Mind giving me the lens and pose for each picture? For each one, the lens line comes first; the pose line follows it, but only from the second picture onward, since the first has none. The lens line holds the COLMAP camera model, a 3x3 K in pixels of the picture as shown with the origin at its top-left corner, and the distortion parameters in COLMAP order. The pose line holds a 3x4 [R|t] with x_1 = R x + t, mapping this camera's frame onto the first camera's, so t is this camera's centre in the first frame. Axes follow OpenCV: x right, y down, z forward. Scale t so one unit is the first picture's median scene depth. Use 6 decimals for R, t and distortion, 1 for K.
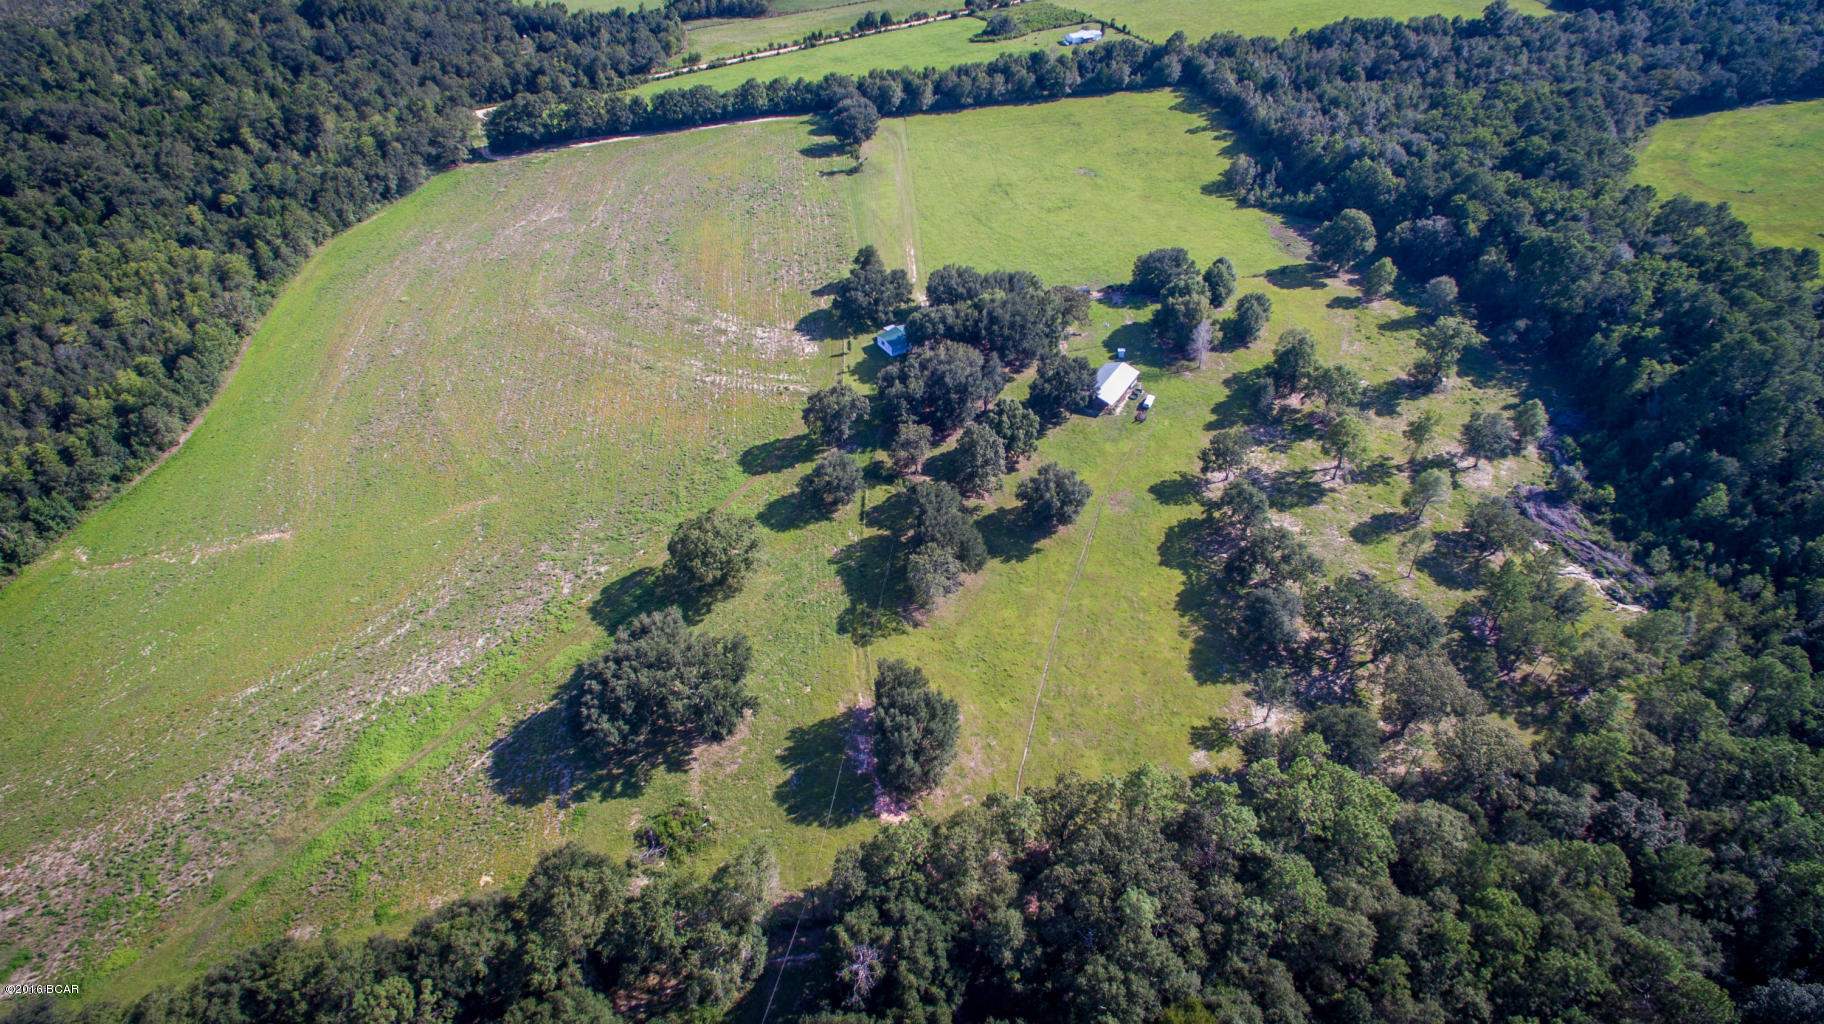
lens RADIAL K [[1038.3, 0, 924.3], [0, 1038.3, 518.2], [0, 0, 1]] dist [-0.002915, 0.003728]
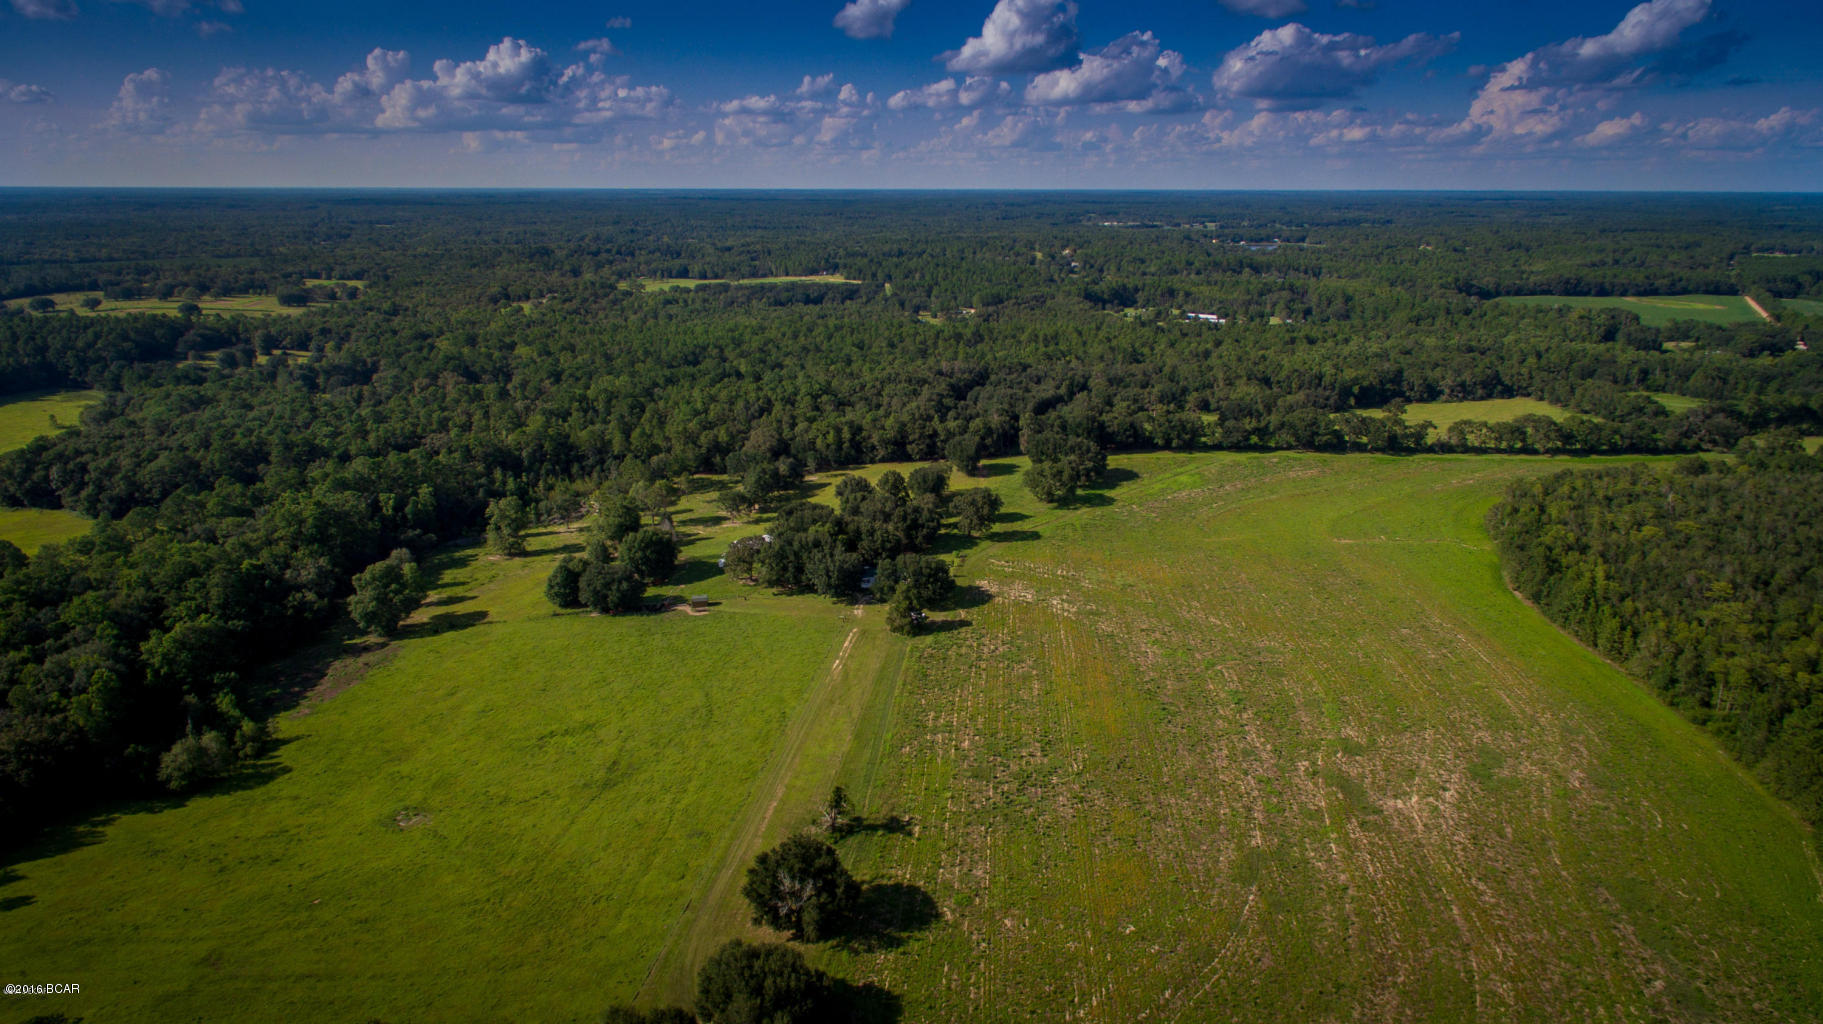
lens RADIAL K [[1037.7, 0, 914.8], [0, 1037.7, 507.6], [0, 0, 1]] dist [-0.002915, 0.003728]
pose [[-0.975900, -0.040761, 0.214380, -0.260567], [0.156158, 0.555775, 0.816534, -1.064621], [-0.152429, 0.830333, -0.536016, 1.469784]]
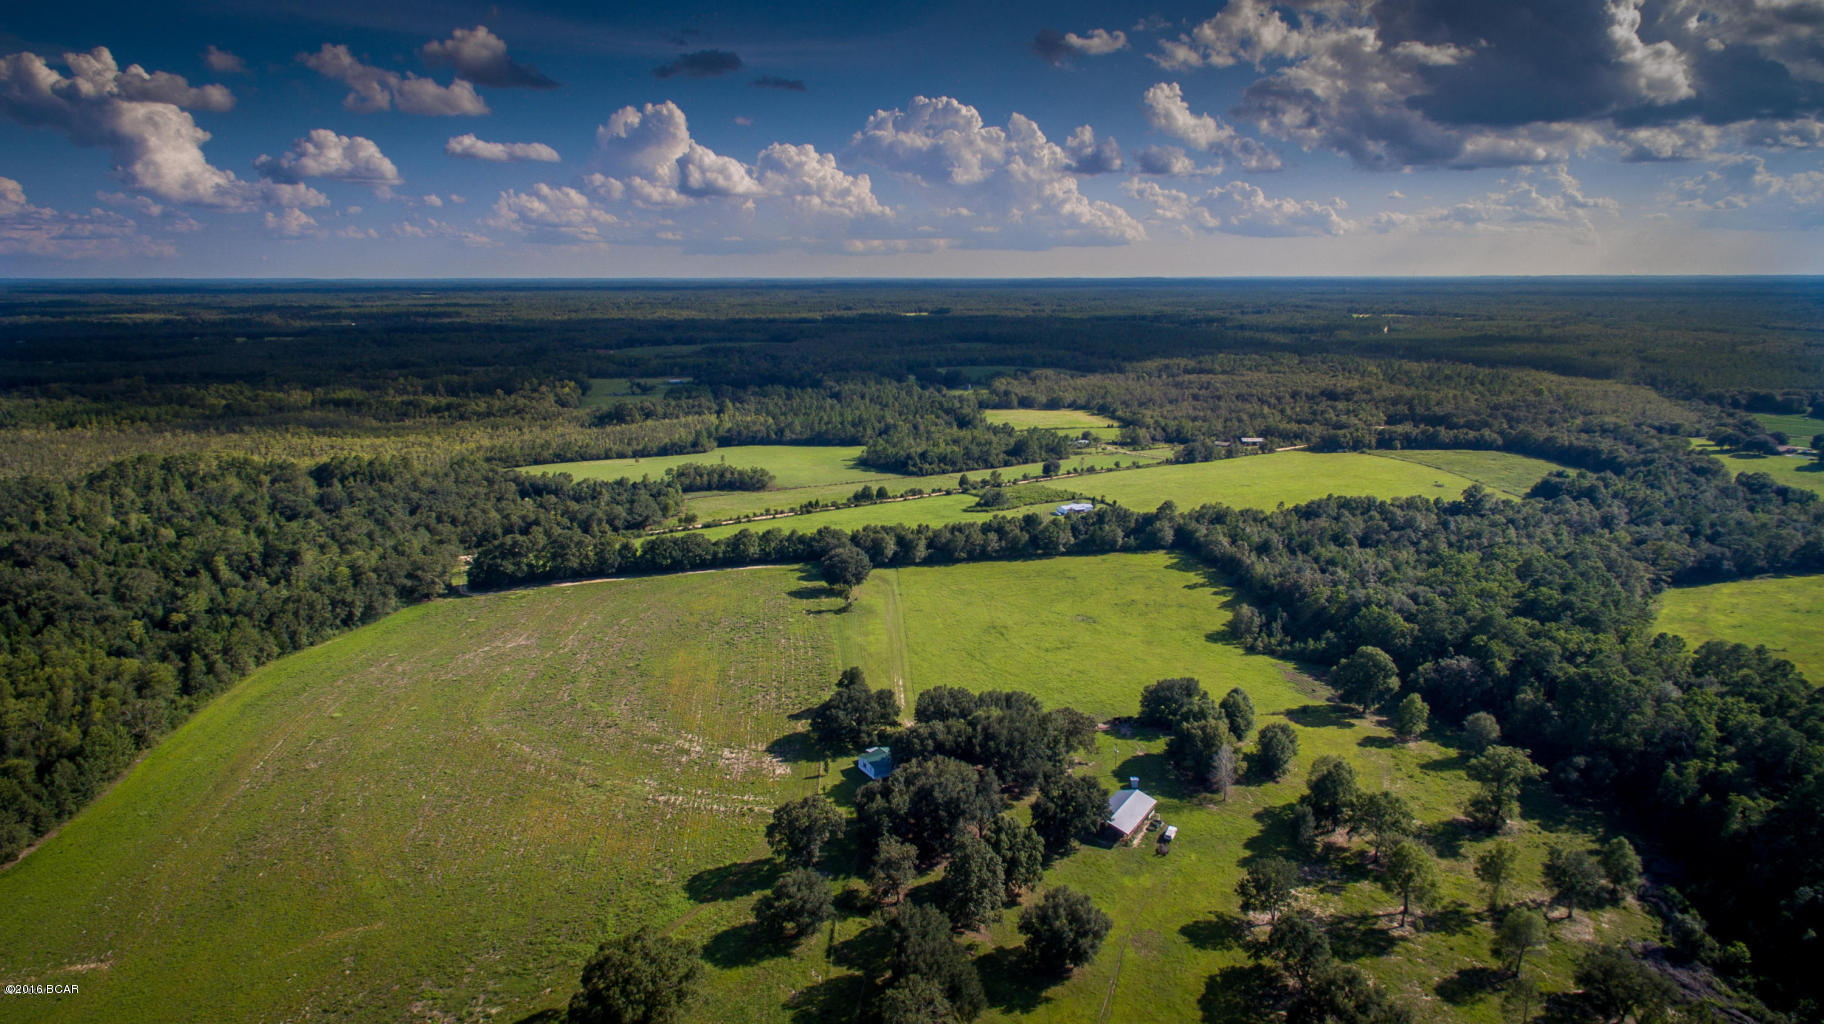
lens RADIAL K [[1112.5, 0, 924.2], [0, 1112.5, 502.5], [0, 0, 1]] dist [0.003161, 0.001435]
pose [[0.999704, 0.024100, 0.003424, 0.002220], [-0.019755, 0.885448, -0.464318, 0.069178], [-0.014221, 0.464113, 0.885662, 0.052866]]
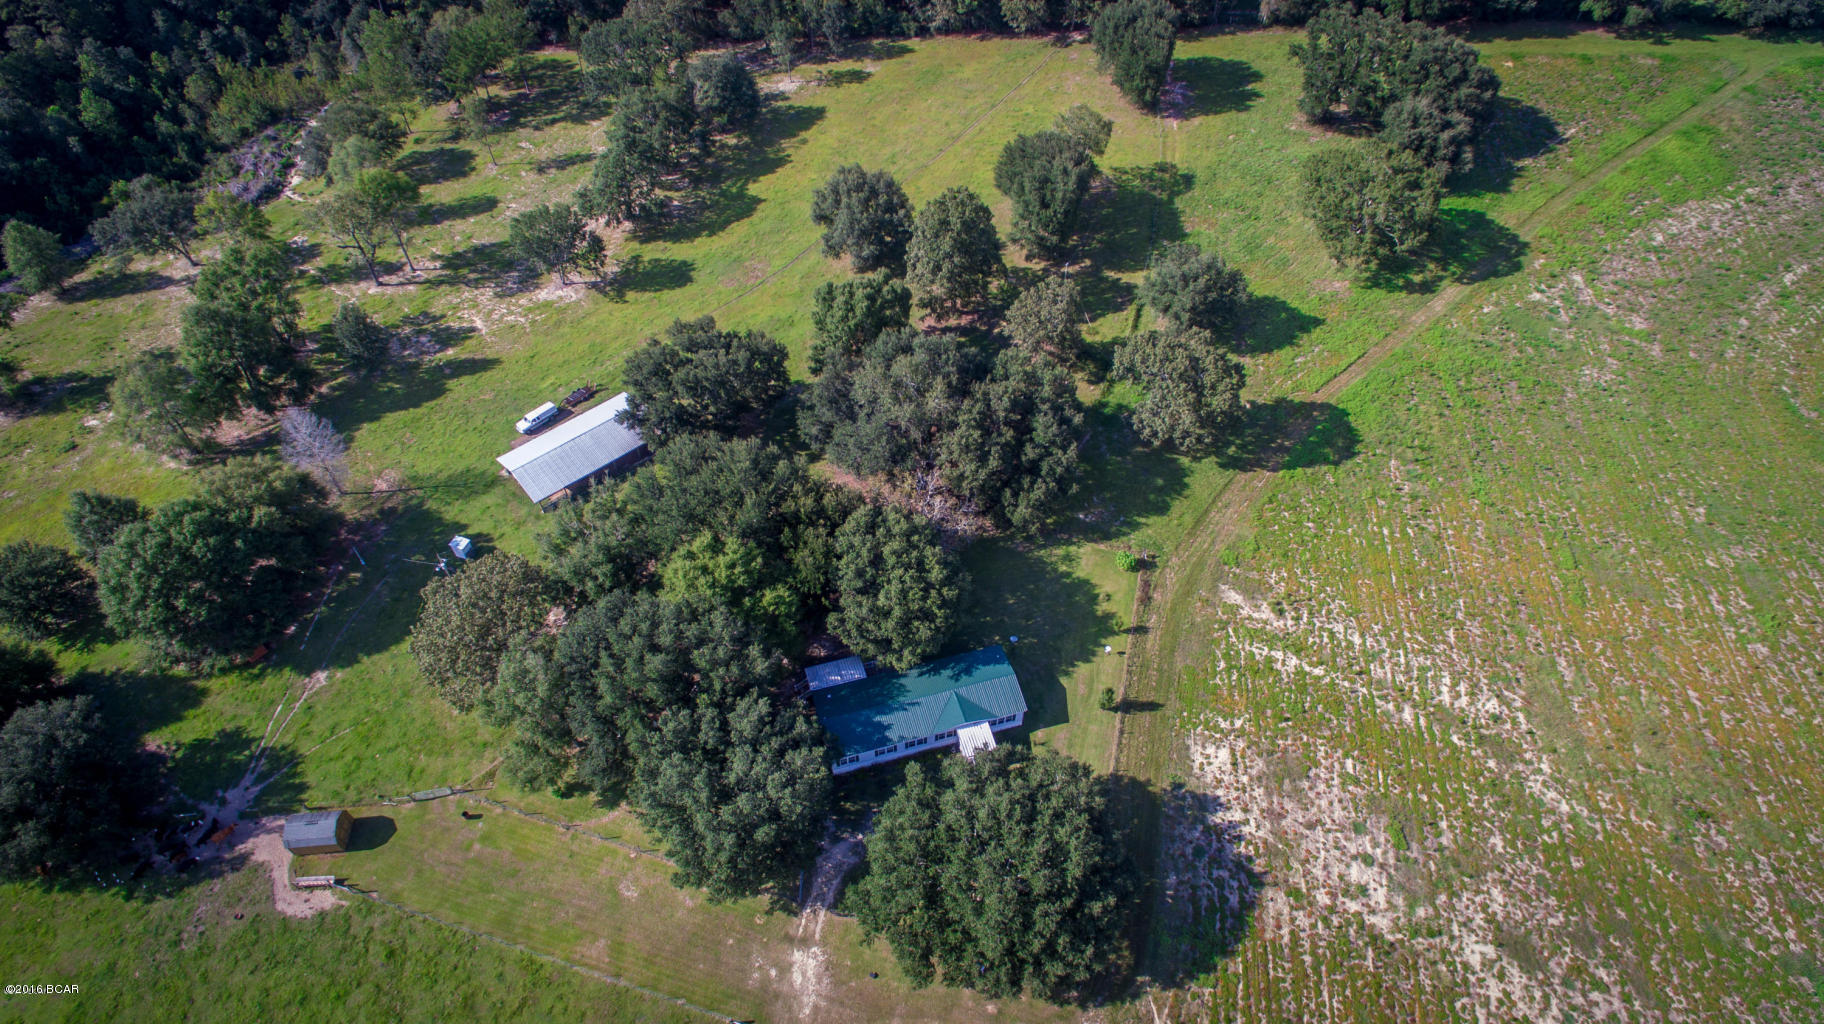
lens RADIAL K [[1038.3, 0, 917.4], [0, 1038.3, 507.5], [0, 0, 1]] dist [-0.002915, 0.003728]
pose [[-0.957066, -0.200441, 0.209397, -0.067936], [0.202041, 0.056716, 0.977733, -0.506889], [-0.207854, 0.978063, -0.013784, 0.905612]]
